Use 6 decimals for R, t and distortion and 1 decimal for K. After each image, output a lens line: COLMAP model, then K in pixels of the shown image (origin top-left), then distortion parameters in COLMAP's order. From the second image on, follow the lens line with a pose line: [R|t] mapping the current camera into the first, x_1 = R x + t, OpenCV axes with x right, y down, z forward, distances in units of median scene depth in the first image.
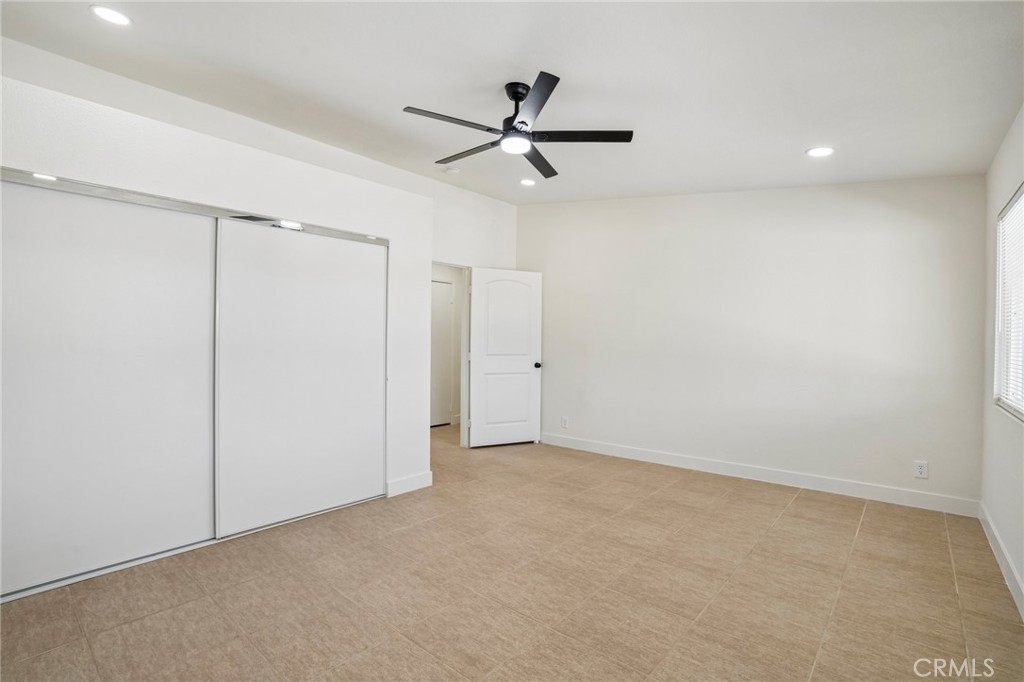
lens RADIAL K [[479.3, 0, 505.2], [0, 479.3, 340.5], [0, 0, 1]] dist [-0.049442, 0.012426]
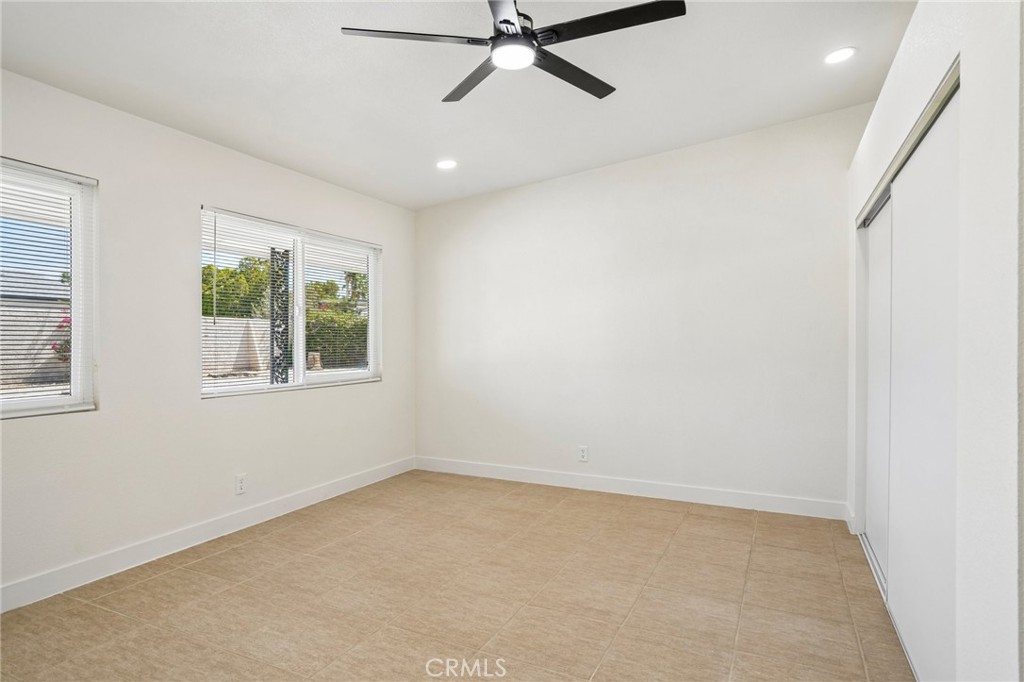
lens RADIAL K [[581.3, 0, 506.5], [0, 581.3, 343.2], [0, 0, 1]] dist [-0.037448, 0.004555]
pose [[-0.963146, -0.013421, -0.268642, 0.321221], [-0.015144, 0.999876, 0.004343, 0.004229], [0.268551, 0.008251, -0.963230, 2.320423]]
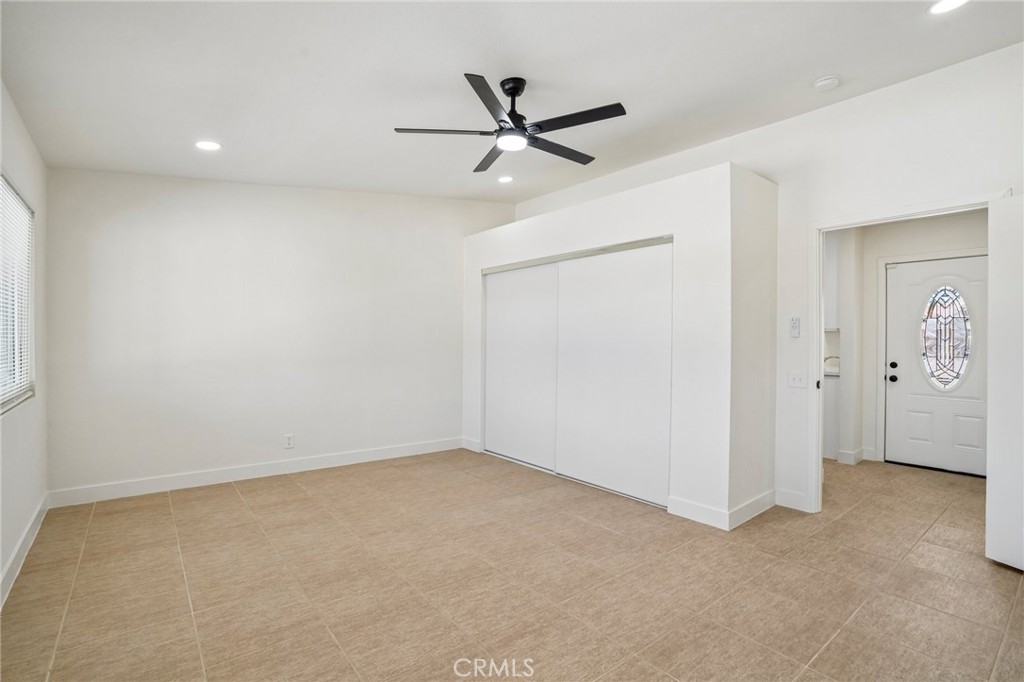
lens RADIAL K [[479.3, 0, 507.9], [0, 479.3, 338.5], [0, 0, 1]] dist [-0.049442, 0.012426]
pose [[-0.177435, -0.014018, -0.984033, 1.277471], [-0.012095, 0.999854, -0.012062, 0.010237], [0.984058, 0.009761, -0.177579, 1.508234]]
